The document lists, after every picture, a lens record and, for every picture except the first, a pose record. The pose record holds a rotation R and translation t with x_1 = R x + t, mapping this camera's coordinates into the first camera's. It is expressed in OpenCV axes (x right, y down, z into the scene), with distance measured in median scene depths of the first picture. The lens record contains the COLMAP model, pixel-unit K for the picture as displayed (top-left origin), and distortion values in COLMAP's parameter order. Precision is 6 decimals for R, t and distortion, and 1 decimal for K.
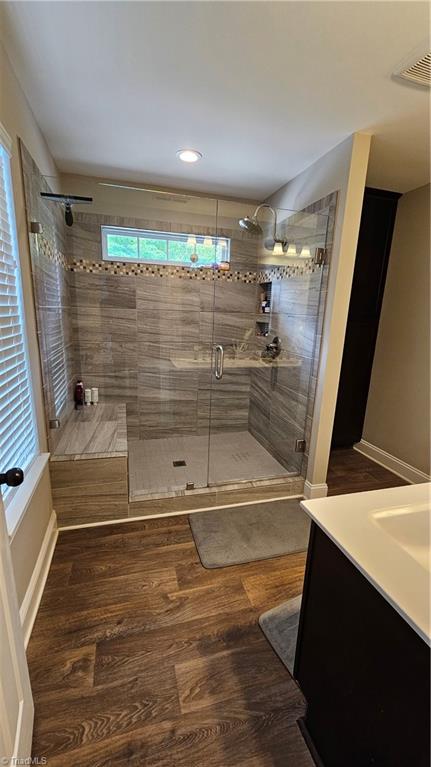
lens RADIAL K [[313.6, 0, 216.1], [0, 313.6, 386.8], [0, 0, 1]] dist [-0.001335, 0.000176]
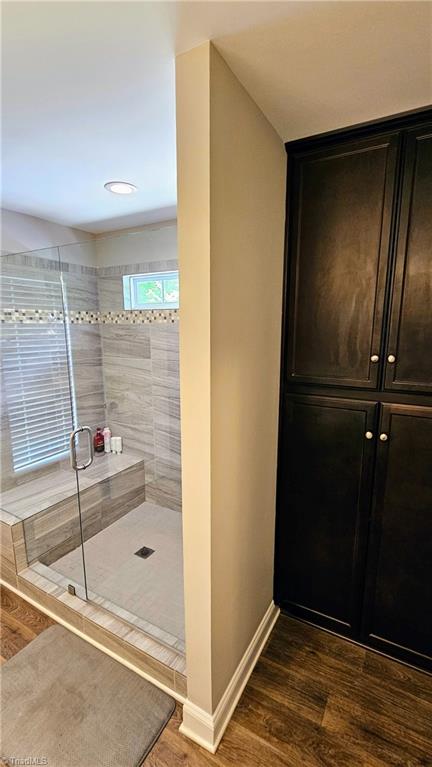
lens RADIAL K [[346.9, 0, 214.2], [0, 346.9, 385.8], [0, 0, 1]] dist [-0.000146, -0.000664]
pose [[0.688067, 0.090754, -0.719950, 0.820310], [-0.140025, 0.990107, -0.009015, -0.263863], [0.712009, 0.107014, 0.693967, 0.626439]]
